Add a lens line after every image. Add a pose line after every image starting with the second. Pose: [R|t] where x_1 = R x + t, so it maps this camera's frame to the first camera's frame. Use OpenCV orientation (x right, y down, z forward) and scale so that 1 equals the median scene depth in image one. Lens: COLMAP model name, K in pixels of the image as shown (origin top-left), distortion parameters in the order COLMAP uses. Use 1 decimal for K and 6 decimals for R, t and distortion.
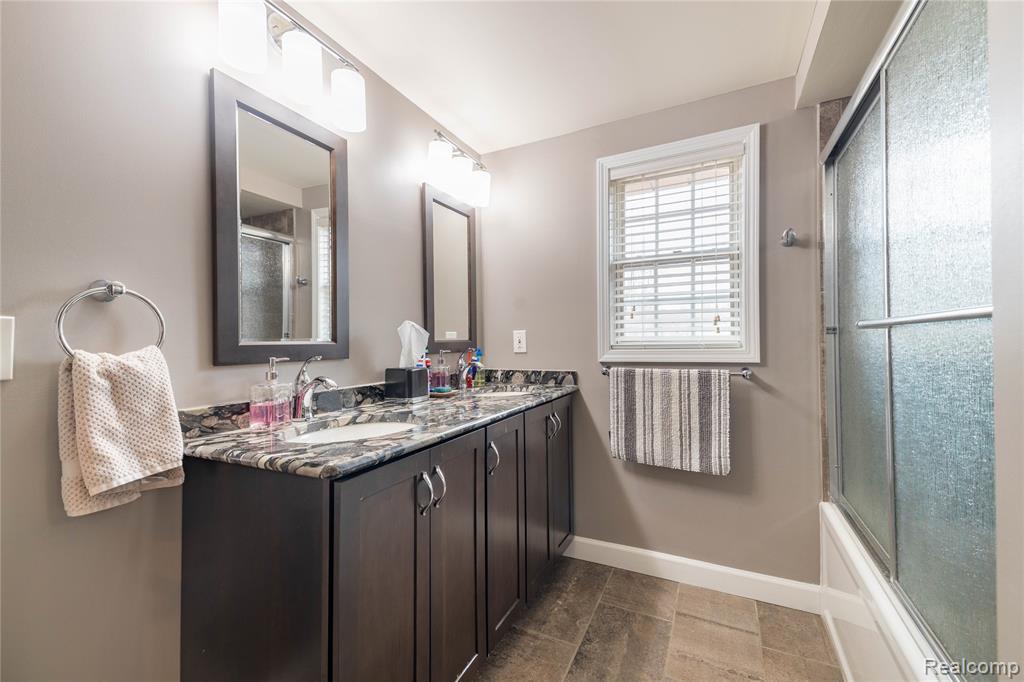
lens RADIAL K [[420.2, 0, 513.6], [0, 420.2, 336.1], [0, 0, 1]] dist [0.021494, -0.000227]
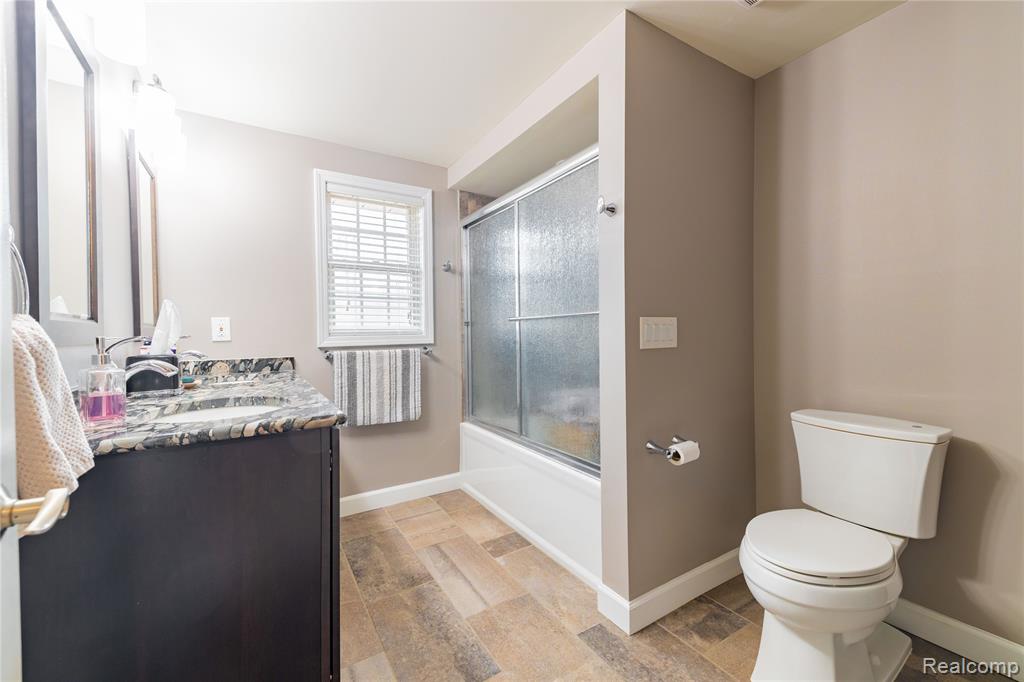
lens RADIAL K [[420.2, 0, 513.6], [0, 420.2, 336.1], [0, 0, 1]] dist [0.021494, -0.000227]
pose [[0.514081, -0.000515, 0.857741, -0.566058], [-0.002940, 0.999993, 0.002362, 0.029444], [-0.857737, -0.003736, 0.514076, -0.048888]]
